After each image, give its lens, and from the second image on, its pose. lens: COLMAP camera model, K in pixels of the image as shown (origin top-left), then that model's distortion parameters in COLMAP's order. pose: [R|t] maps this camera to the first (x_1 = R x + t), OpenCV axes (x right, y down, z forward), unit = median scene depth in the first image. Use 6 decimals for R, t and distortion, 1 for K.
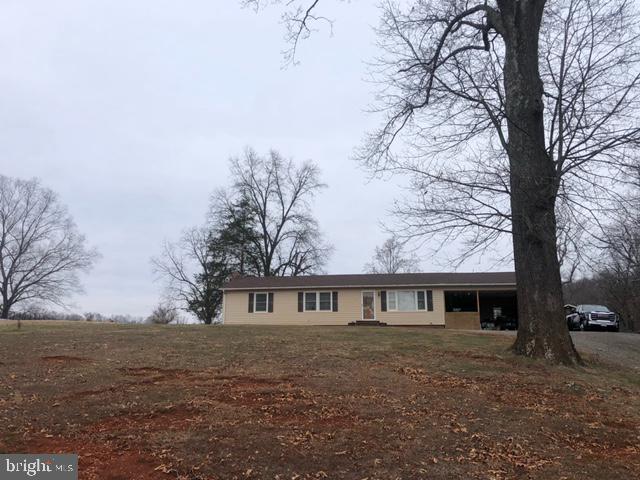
lens RADIAL K [[525.2, 0, 298.9], [0, 525.2, 244.9], [0, 0, 1]] dist [0.012426, -0.012023]
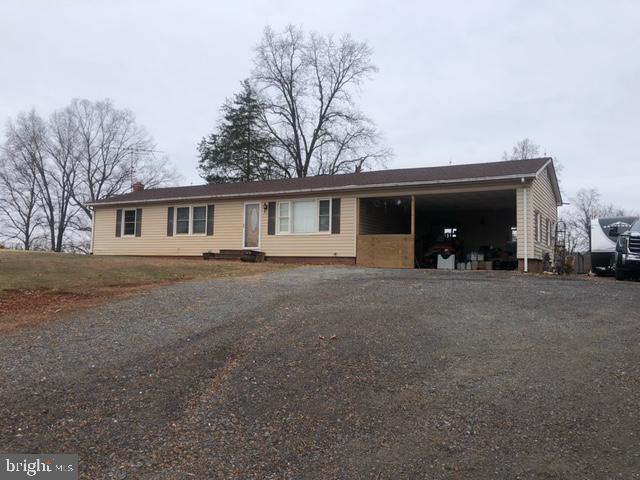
lens RADIAL K [[525.2, 0, 311.7], [0, 525.2, 242.2], [0, 0, 1]] dist [0.012426, -0.012023]
pose [[0.942173, -0.000199, -0.335127, 0.403608], [0.046655, 0.990340, 0.130578, 0.056250], [0.331864, -0.138662, 0.933081, 0.433696]]
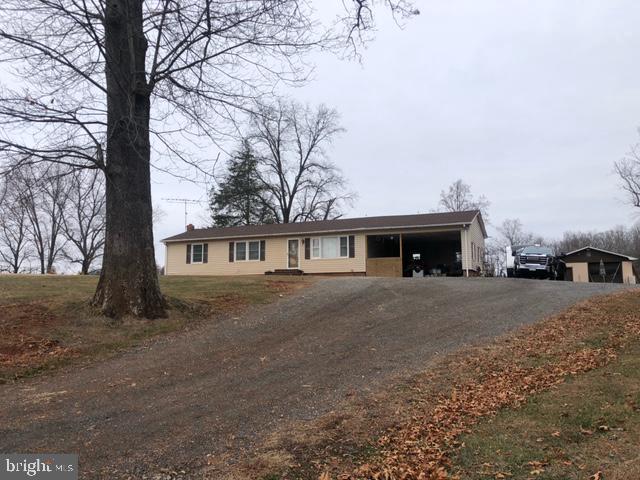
lens RADIAL K [[525.2, 0, 304.1], [0, 525.2, 241.2], [0, 0, 1]] dist [0.012426, -0.012023]
pose [[0.970249, -0.032010, -0.239985, 0.377316], [0.051990, 0.995644, 0.077392, 0.019592], [0.236462, -0.087566, 0.967687, 0.080129]]
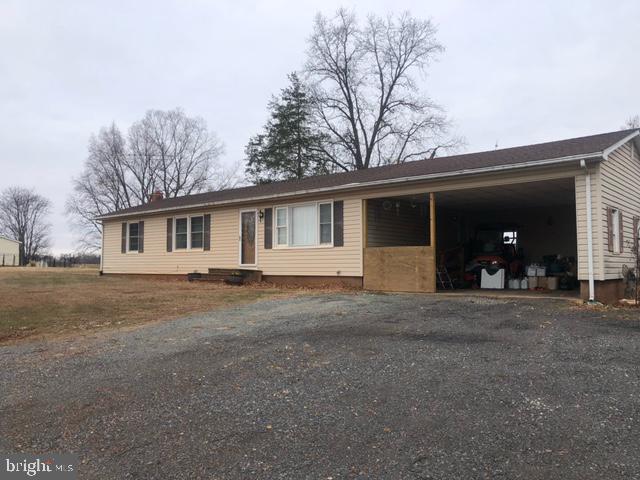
lens RADIAL K [[525.2, 0, 310.7], [0, 525.2, 243.6], [0, 0, 1]] dist [0.012426, -0.012023]
pose [[0.863376, -0.027264, -0.503823, 0.439520], [0.100933, 0.987688, 0.119516, 0.064640], [0.494362, -0.154040, 0.855499, 0.581392]]
